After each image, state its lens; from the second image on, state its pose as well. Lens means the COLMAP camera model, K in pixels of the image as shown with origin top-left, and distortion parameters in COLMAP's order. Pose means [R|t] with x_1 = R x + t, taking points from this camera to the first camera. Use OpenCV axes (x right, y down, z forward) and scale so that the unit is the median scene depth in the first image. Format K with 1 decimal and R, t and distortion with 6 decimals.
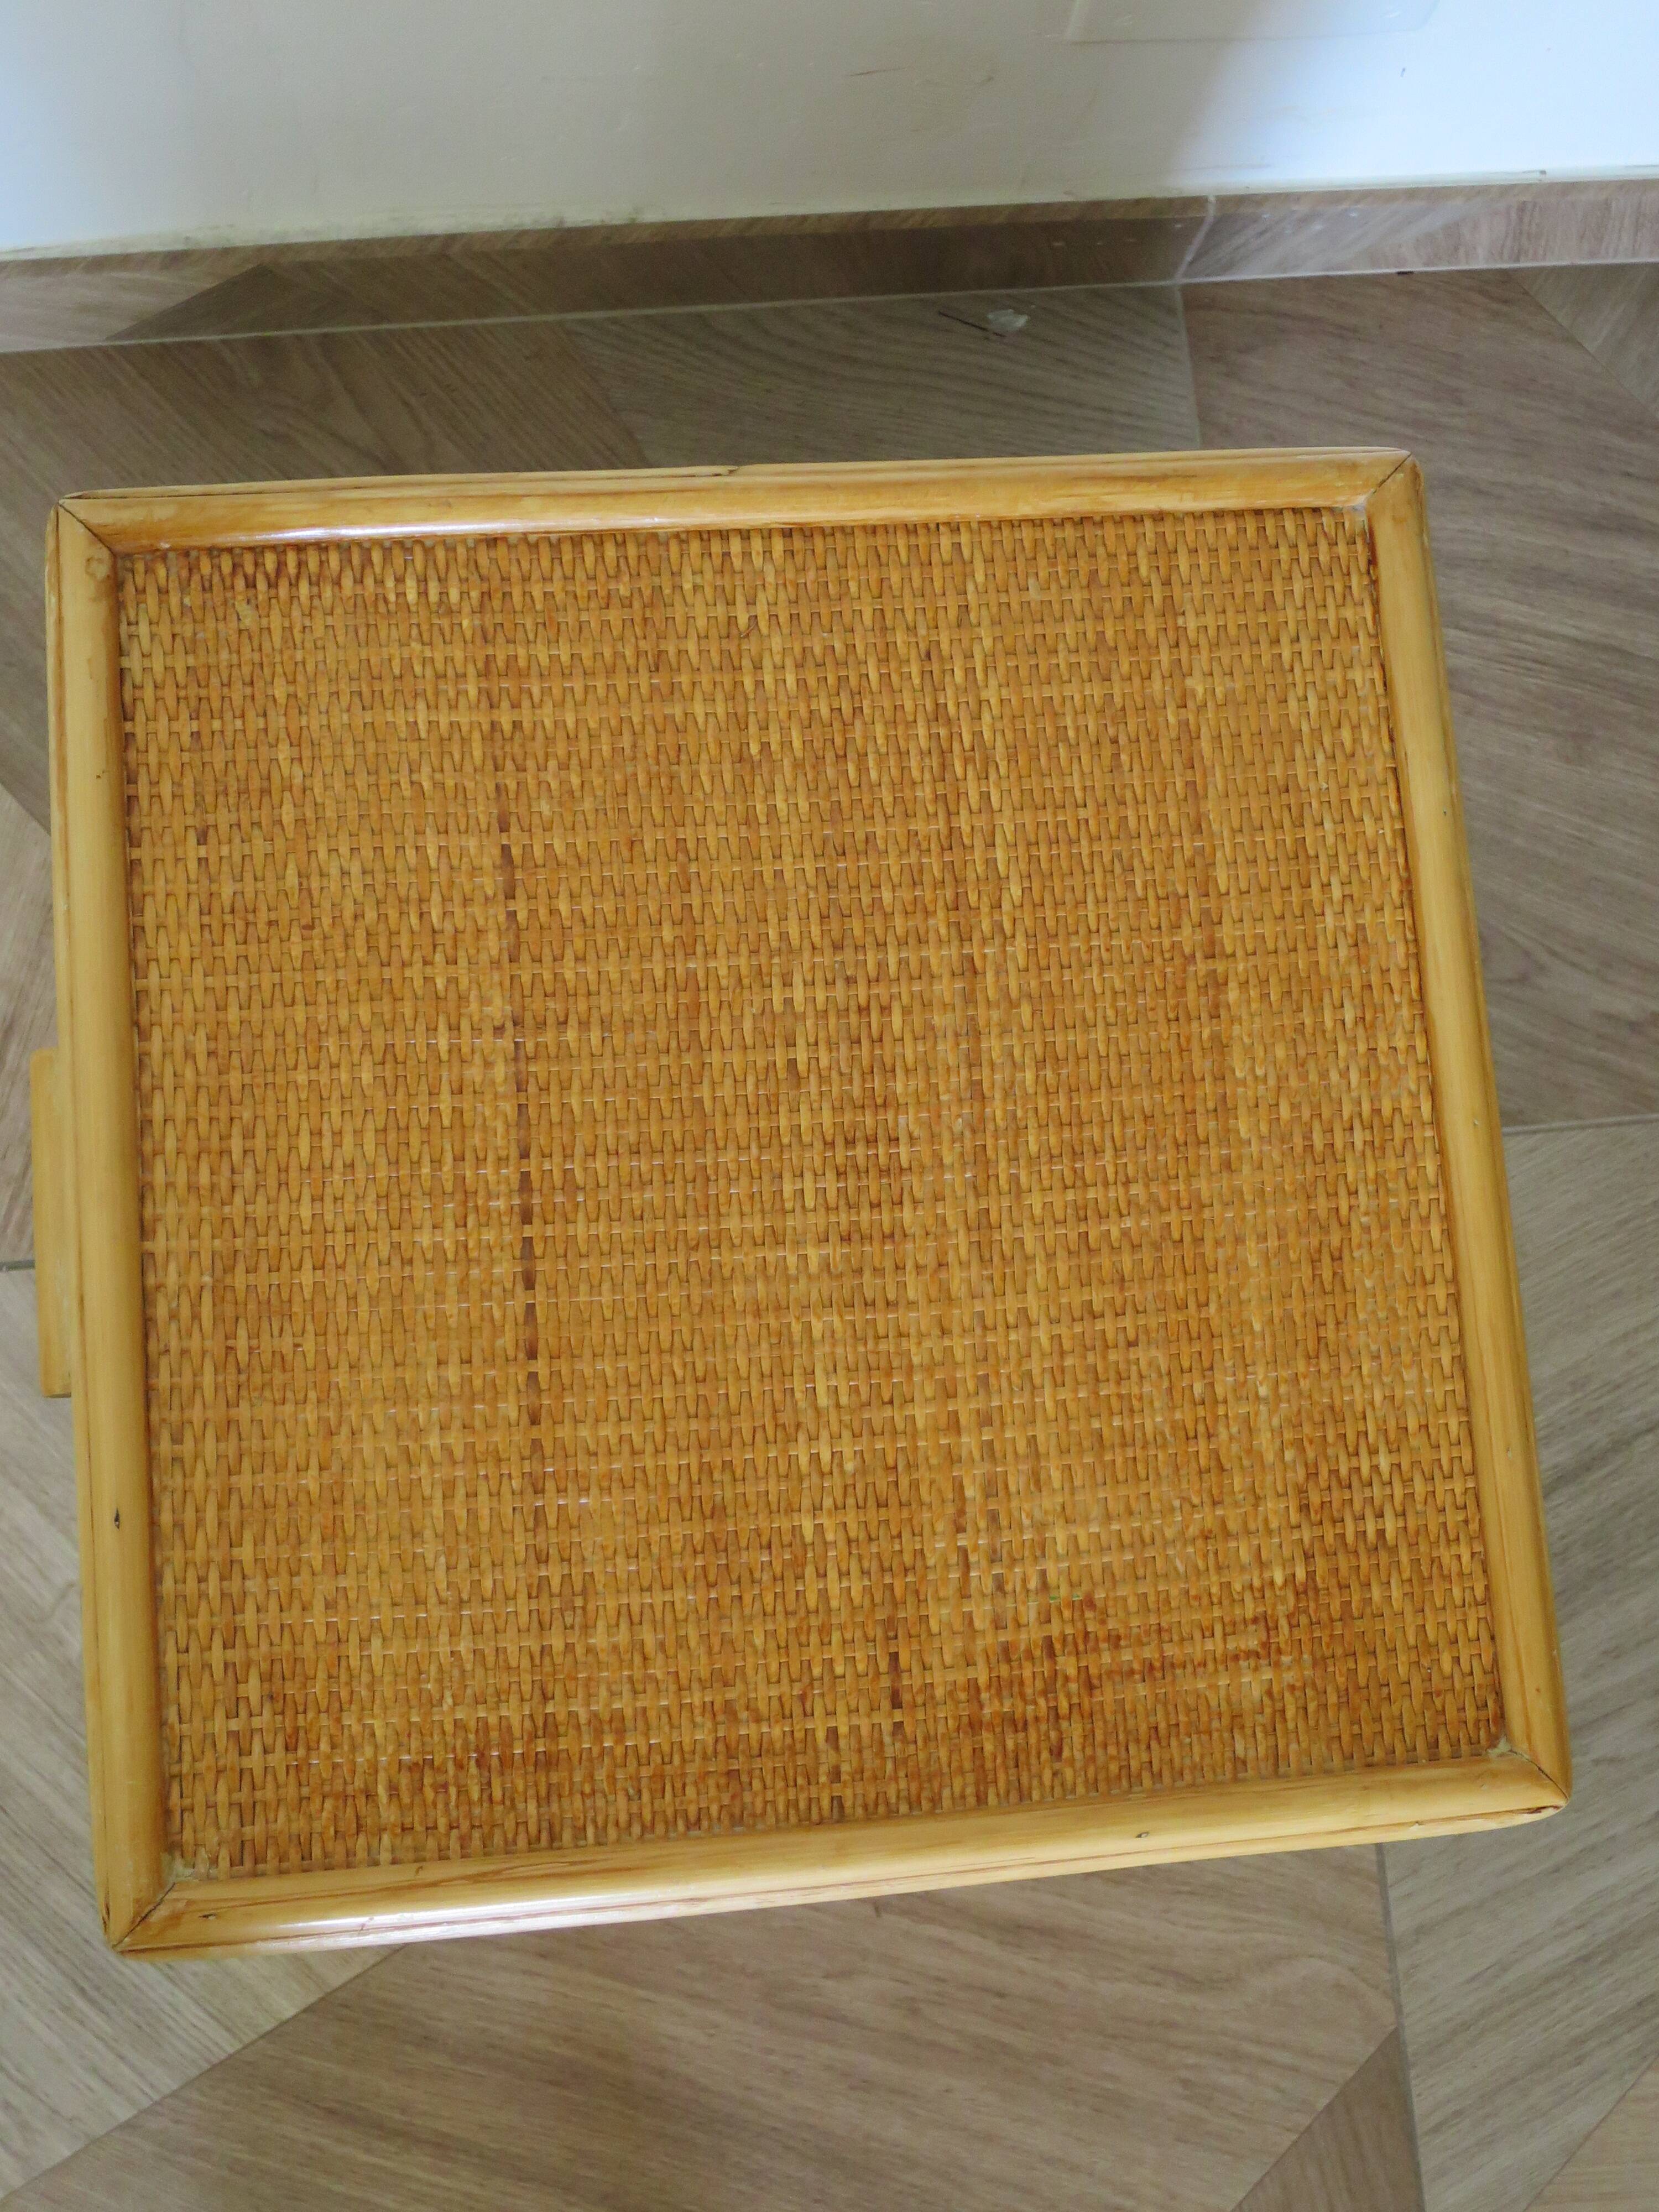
lens RADIAL K [[2607.1, 0, 817.8], [0, 2607.1, 1094.9], [0, 0, 1]] dist [-0.077110, 0.000000]
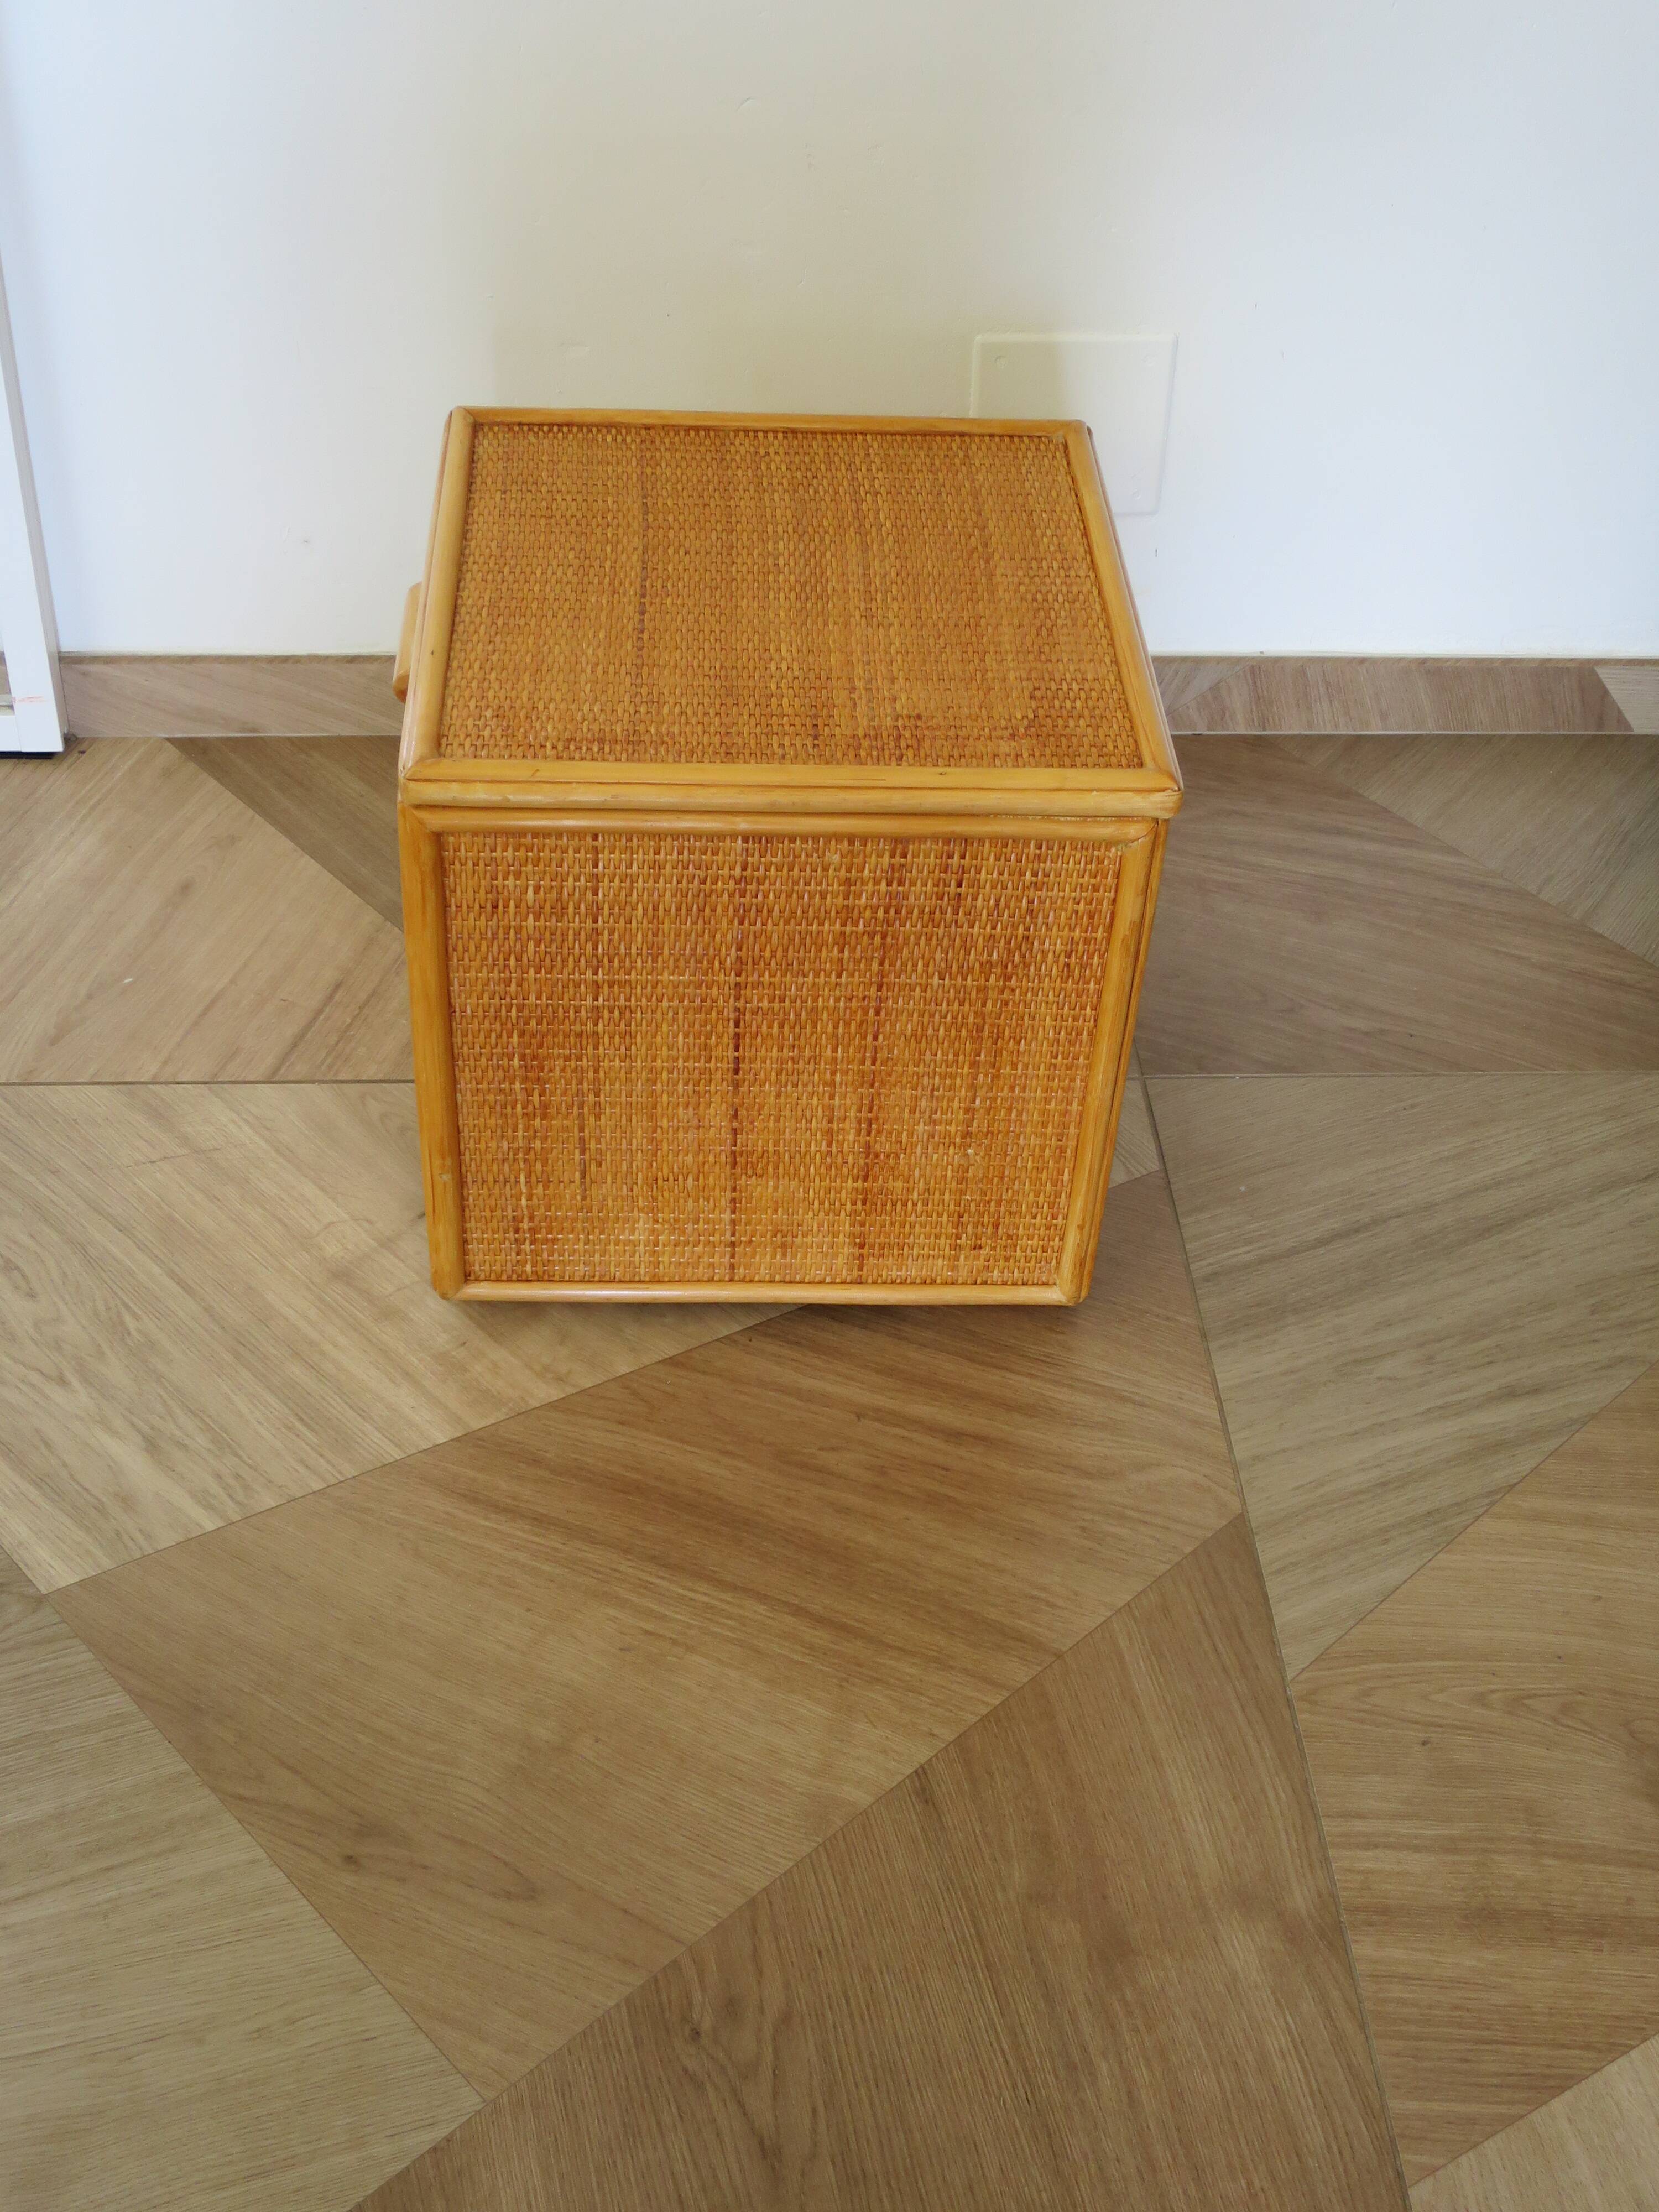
lens RADIAL K [[2607.1, 0, 828.0], [0, 2607.1, 1099.7], [0, 0, 1]] dist [-0.077110, 0.000000]
pose [[0.997689, -0.024070, -0.063533, 0.102058], [-0.021307, 0.777115, -0.628998, 1.086434], [0.064512, 0.628898, 0.774807, -0.215817]]
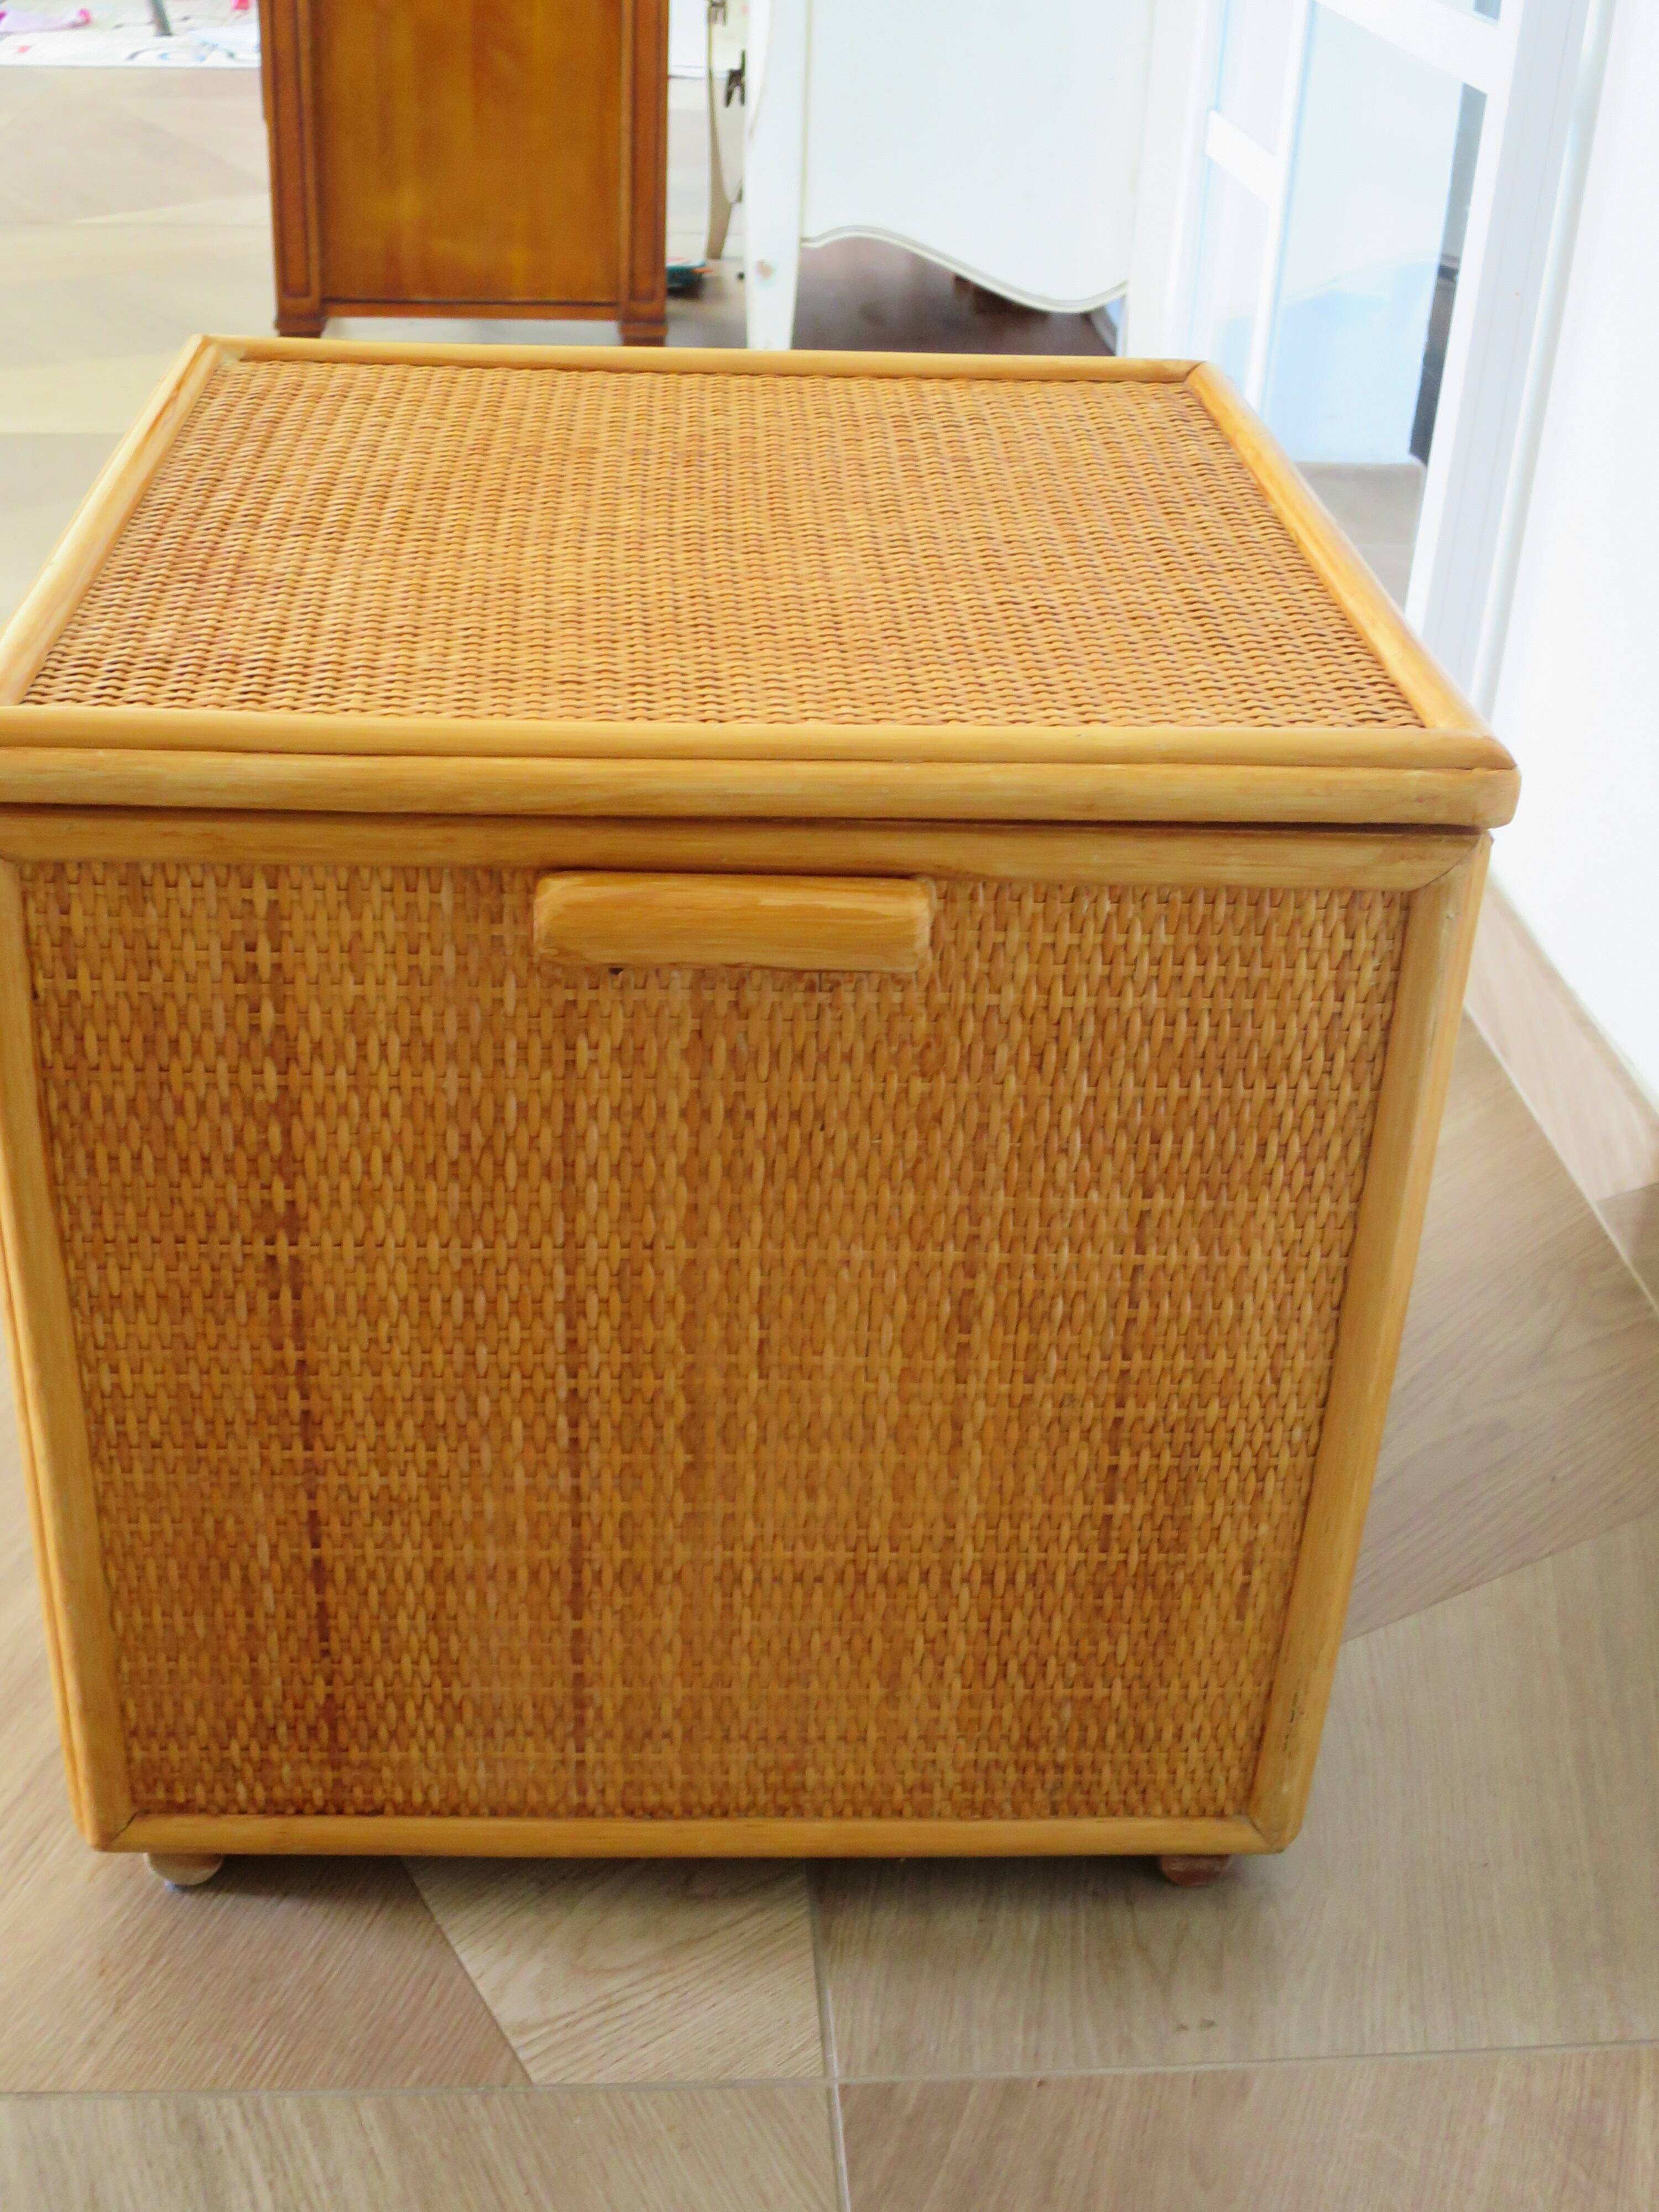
lens RADIAL K [[2607.1, 0, 818.1], [0, 2607.1, 1111.6], [0, 0, 1]] dist [-0.077110, 0.000000]
pose [[-0.022757, 0.399660, -0.916381, 0.761410], [-0.993488, 0.093322, 0.065372, -0.047096], [0.111645, 0.911901, 0.394934, 0.535090]]
